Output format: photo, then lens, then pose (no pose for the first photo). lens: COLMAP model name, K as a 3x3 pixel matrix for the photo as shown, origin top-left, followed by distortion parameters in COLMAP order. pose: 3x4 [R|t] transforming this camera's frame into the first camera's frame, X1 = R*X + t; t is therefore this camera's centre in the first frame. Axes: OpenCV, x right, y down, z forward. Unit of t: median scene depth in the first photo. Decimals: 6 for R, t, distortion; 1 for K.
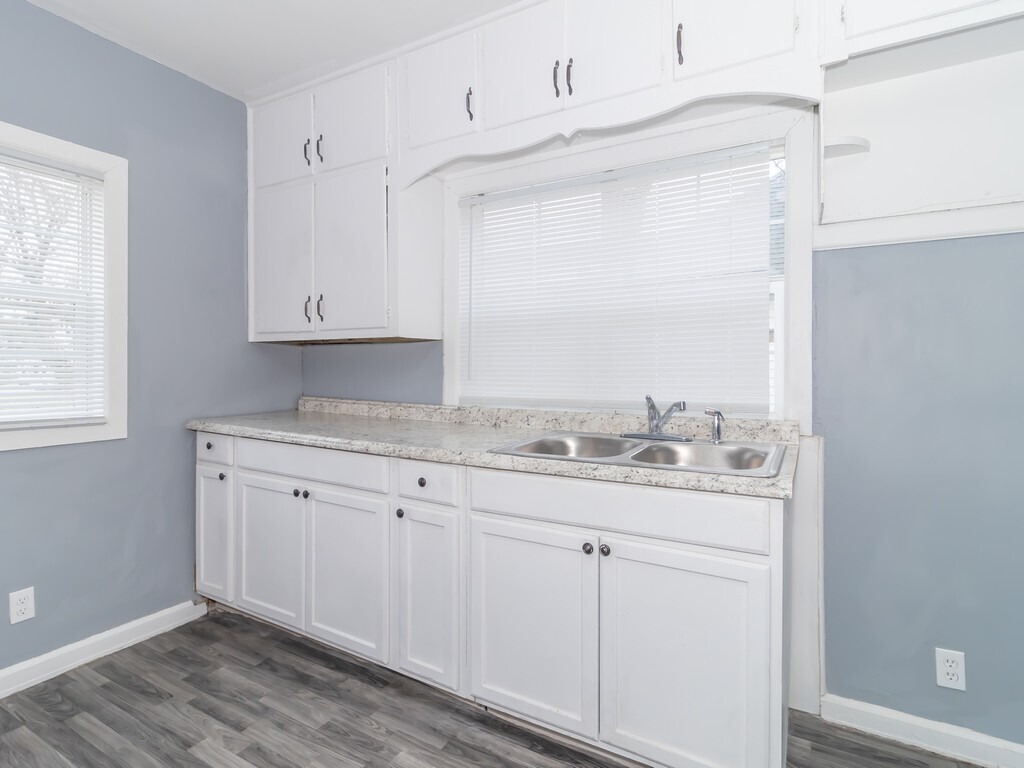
lens RADIAL K [[538.4, 0, 510.1], [0, 538.4, 368.9], [0, 0, 1]] dist [0.000721, 0.000670]
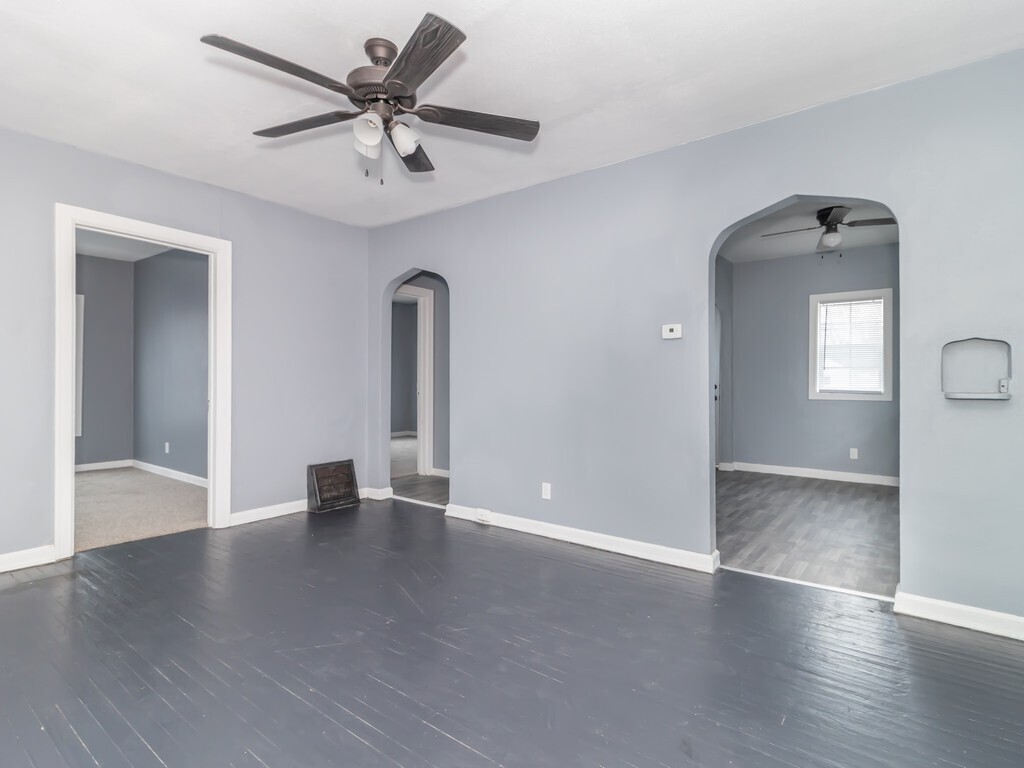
lens RADIAL K [[528.7, 0, 509.1], [0, 528.7, 376.5], [0, 0, 1]] dist [0.003148, 0.001308]
pose [[-0.145512, 0.001870, -0.989355, 2.187347], [-0.008799, 0.999956, 0.003185, 0.020624], [0.989317, 0.009169, -0.145489, -0.441964]]
